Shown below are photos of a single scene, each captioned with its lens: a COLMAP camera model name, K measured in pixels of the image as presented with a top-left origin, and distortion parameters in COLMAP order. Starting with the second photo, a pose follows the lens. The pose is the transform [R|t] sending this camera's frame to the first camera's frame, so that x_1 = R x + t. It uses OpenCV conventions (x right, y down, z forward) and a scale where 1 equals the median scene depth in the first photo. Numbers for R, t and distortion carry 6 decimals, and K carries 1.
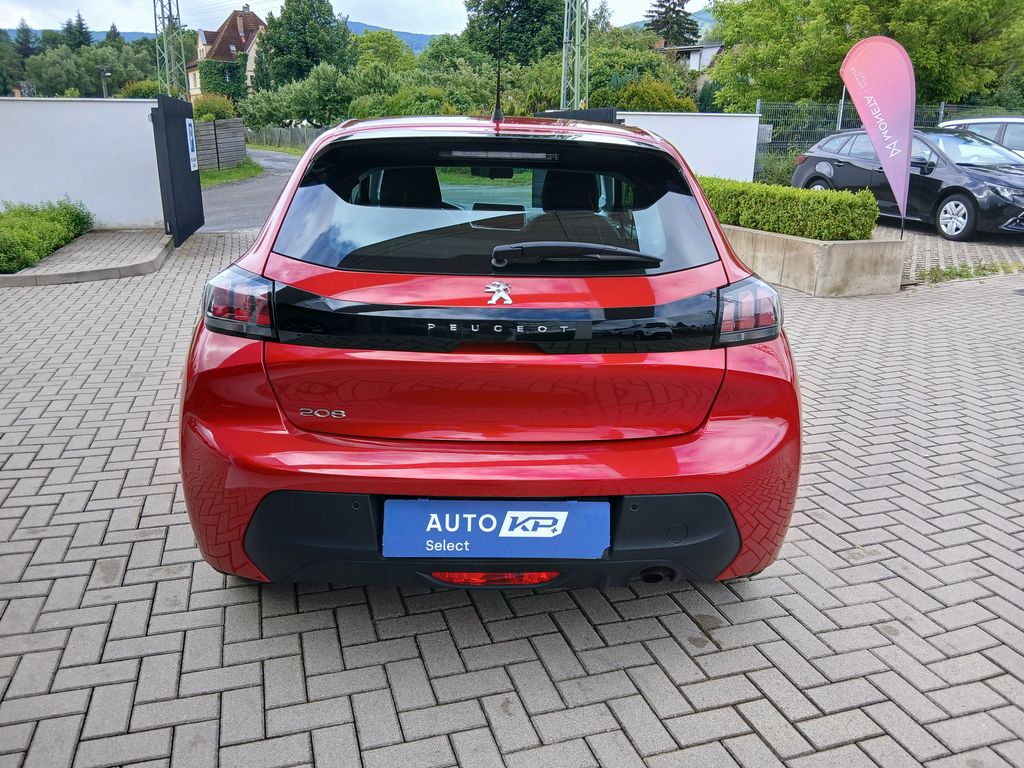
lens RADIAL K [[781.8, 0, 522.4], [0, 781.8, 387.7], [0, 0, 1]] dist [0.061269, -0.096164]
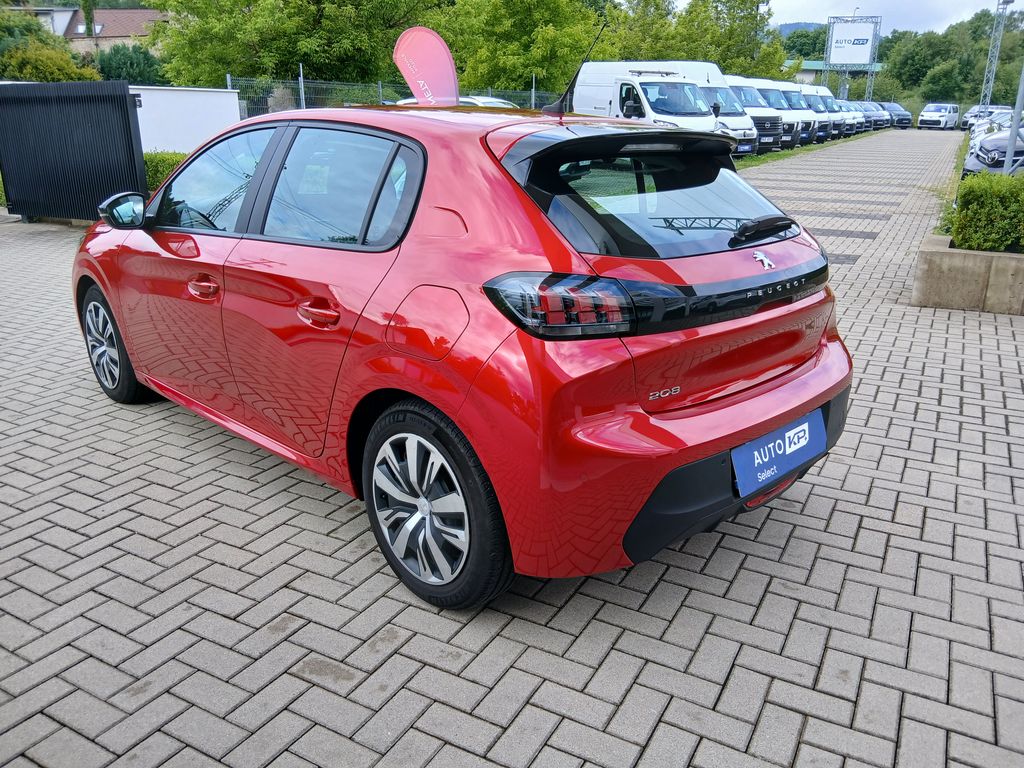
lens RADIAL K [[781.8, 0, 513.5], [0, 781.8, 375.5], [0, 0, 1]] dist [0.061269, -0.096164]
pose [[0.738122, -0.216972, 0.638826, -0.690494], [0.204852, 0.974249, 0.094203, -0.086621], [-0.642815, 0.061331, 0.763562, 0.189189]]
